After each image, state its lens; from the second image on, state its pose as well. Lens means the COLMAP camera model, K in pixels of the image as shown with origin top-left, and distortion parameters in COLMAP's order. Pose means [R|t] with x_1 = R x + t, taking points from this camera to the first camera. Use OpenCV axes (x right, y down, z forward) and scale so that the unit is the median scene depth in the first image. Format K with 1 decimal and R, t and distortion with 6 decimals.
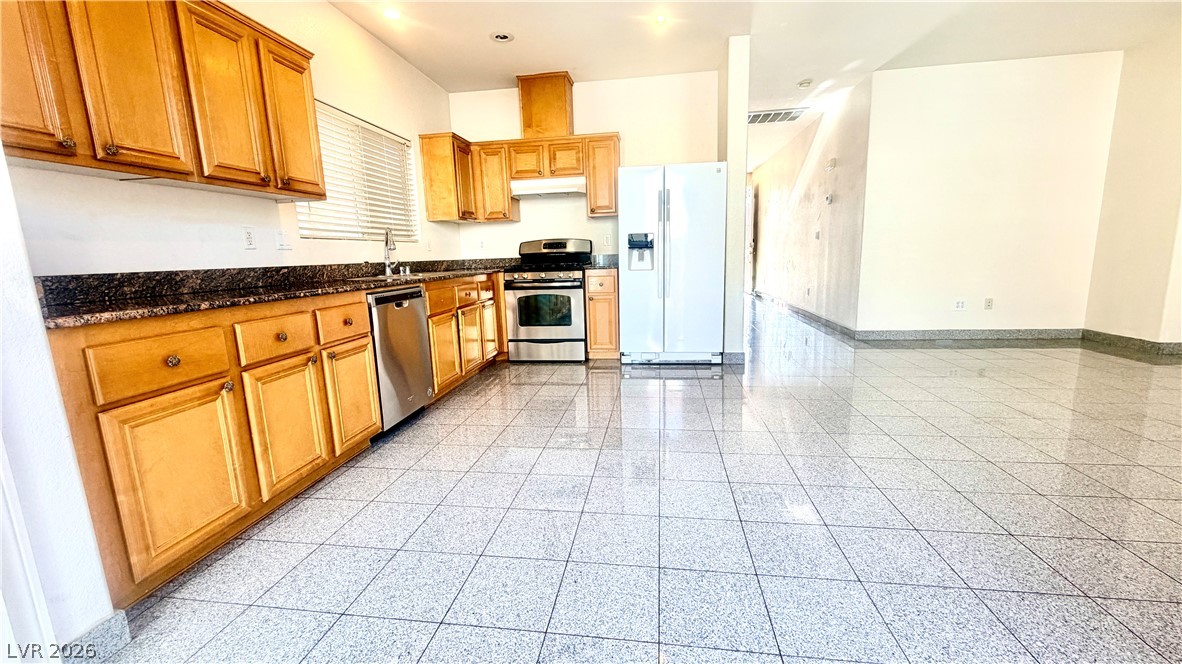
lens RADIAL K [[471.0, 0, 584.0], [0, 471.0, 331.7], [0, 0, 1]] dist [-0.000682, 0.000478]
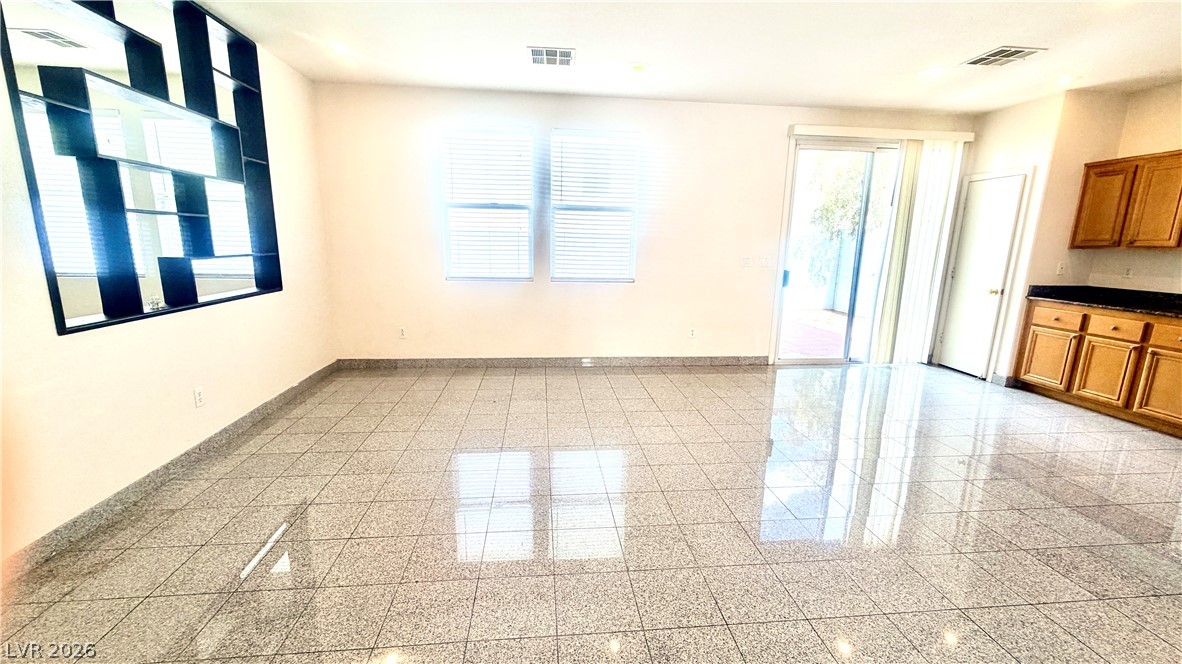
lens RADIAL K [[471.0, 0, 589.5], [0, 471.0, 329.4], [0, 0, 1]] dist [-0.000682, 0.000478]
pose [[-0.964862, 0.063185, -0.255048, 1.340962], [-0.030491, 0.937175, 0.347524, -0.409724], [0.260983, 0.343089, -0.902318, 1.489161]]
